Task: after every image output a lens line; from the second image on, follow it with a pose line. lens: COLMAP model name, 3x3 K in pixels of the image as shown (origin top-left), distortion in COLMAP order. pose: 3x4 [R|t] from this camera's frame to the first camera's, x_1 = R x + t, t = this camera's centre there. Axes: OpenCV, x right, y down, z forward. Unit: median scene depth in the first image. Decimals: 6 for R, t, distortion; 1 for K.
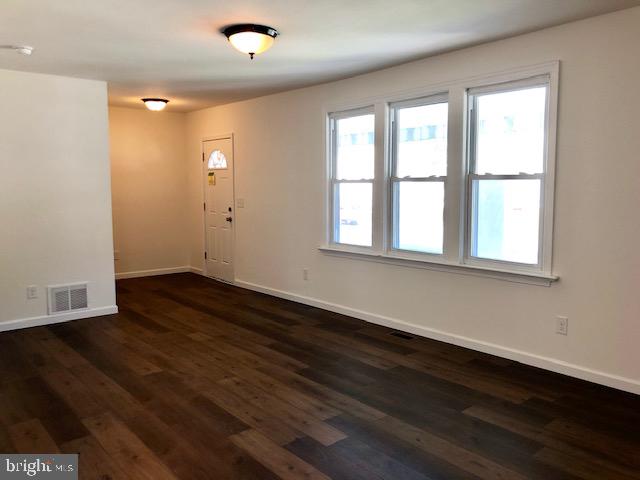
lens RADIAL K [[527.8, 0, 318.3], [0, 527.8, 230.7], [0, 0, 1]] dist [0.053059, -0.004807]
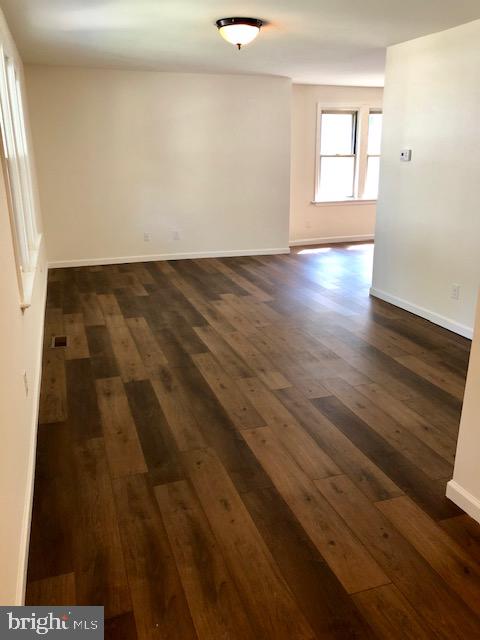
lens RADIAL K [[527.8, 0, 241.1], [0, 527.8, 318.6], [0, 0, 1]] dist [0.053059, -0.004807]
pose [[-0.934647, -0.094465, 0.342798, -0.494725], [0.044624, 0.925281, 0.376648, -0.188700], [-0.352765, 0.367330, -0.860596, 1.886037]]
